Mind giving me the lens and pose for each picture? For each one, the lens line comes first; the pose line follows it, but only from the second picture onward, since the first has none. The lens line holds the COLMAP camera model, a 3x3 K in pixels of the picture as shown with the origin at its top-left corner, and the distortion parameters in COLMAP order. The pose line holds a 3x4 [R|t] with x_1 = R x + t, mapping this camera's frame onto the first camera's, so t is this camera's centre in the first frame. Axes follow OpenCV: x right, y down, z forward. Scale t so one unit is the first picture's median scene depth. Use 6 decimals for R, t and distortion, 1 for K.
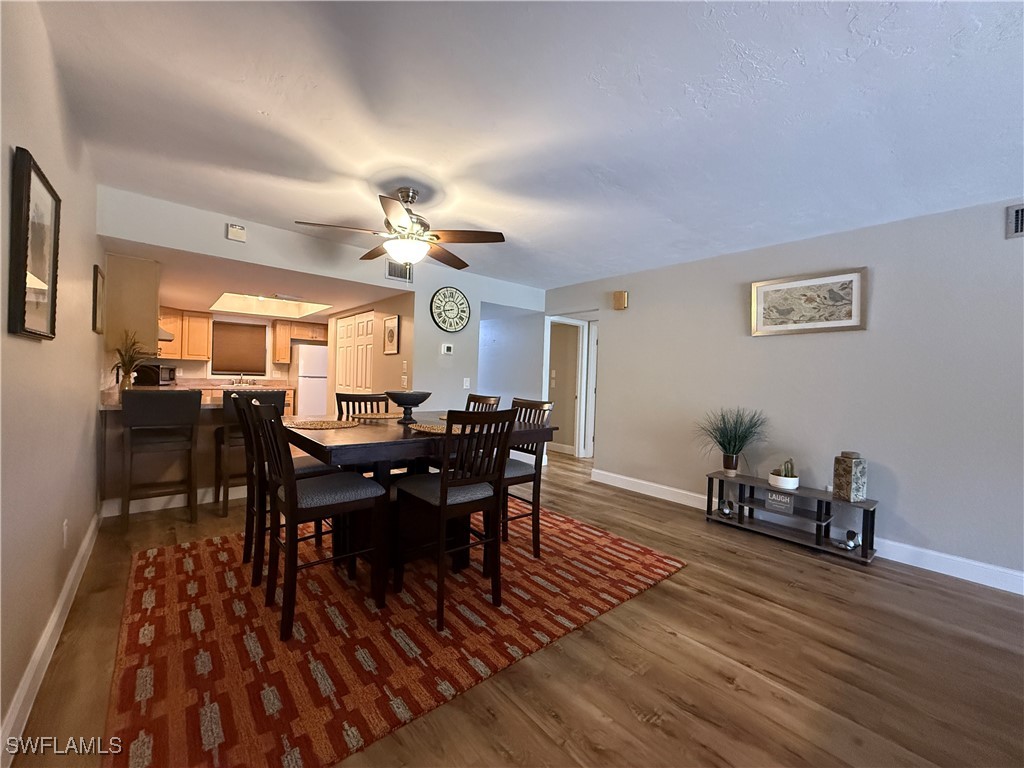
lens RADIAL K [[409.1, 0, 510.2], [0, 409.1, 381.9], [0, 0, 1]] dist [0.001447, 0.000418]
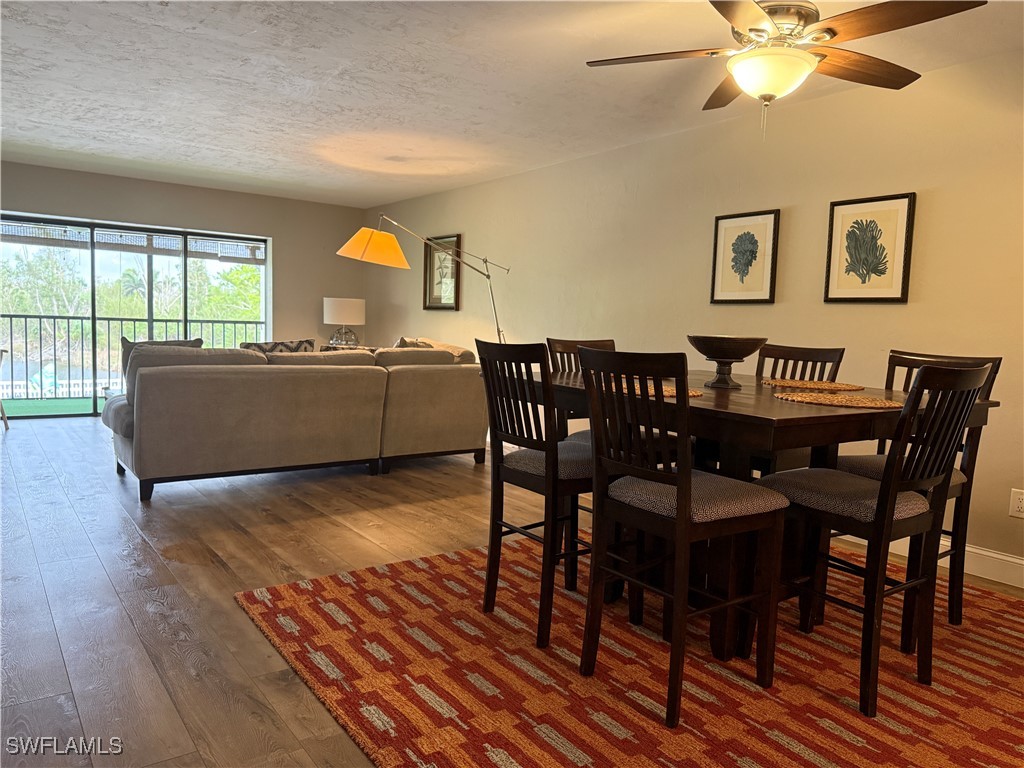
lens RADIAL K [[726.2, 0, 508.7], [0, 726.2, 383.4], [0, 0, 1]] dist [0.050692, -0.062055]
pose [[-0.994876, -0.075204, 0.067578, -0.007450], [-0.068397, 0.992838, 0.097955, 0.009909], [-0.074461, 0.092830, -0.992894, 1.887052]]
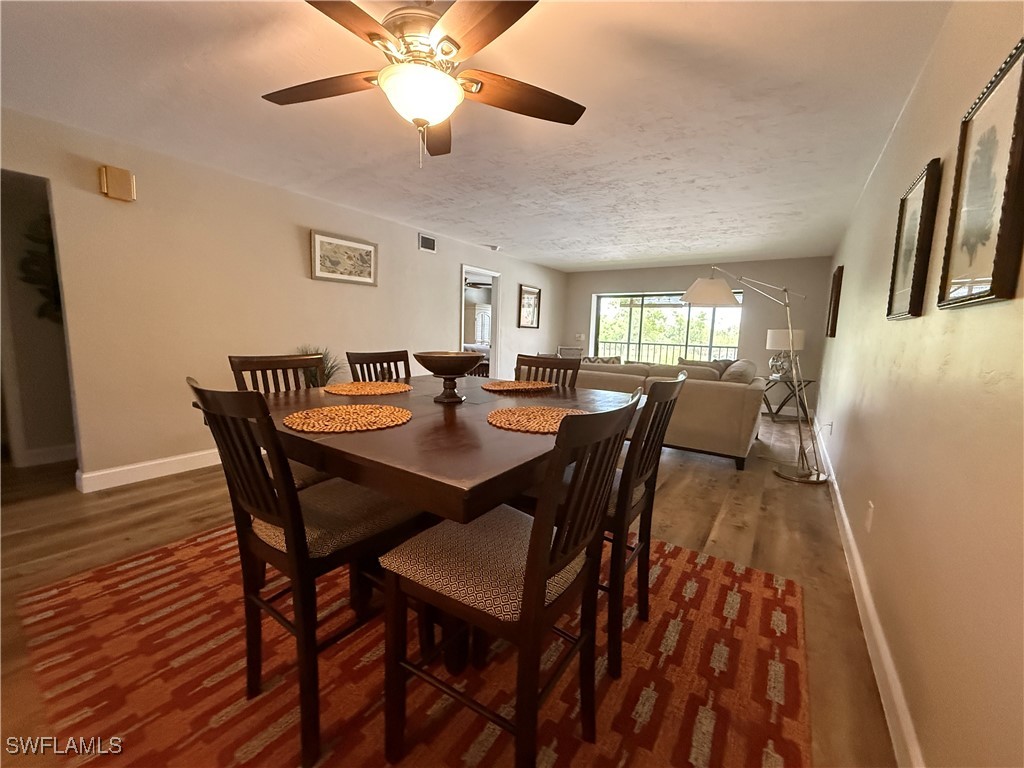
lens RADIAL K [[409.1, 0, 510.2], [0, 409.1, 381.9], [0, 0, 1]] dist [0.001447, 0.000418]
pose [[-0.258313, -0.158644, 0.952946, -0.812051], [-0.023693, 0.987168, 0.157918, -0.030985], [-0.965771, 0.018214, -0.258758, 0.971782]]
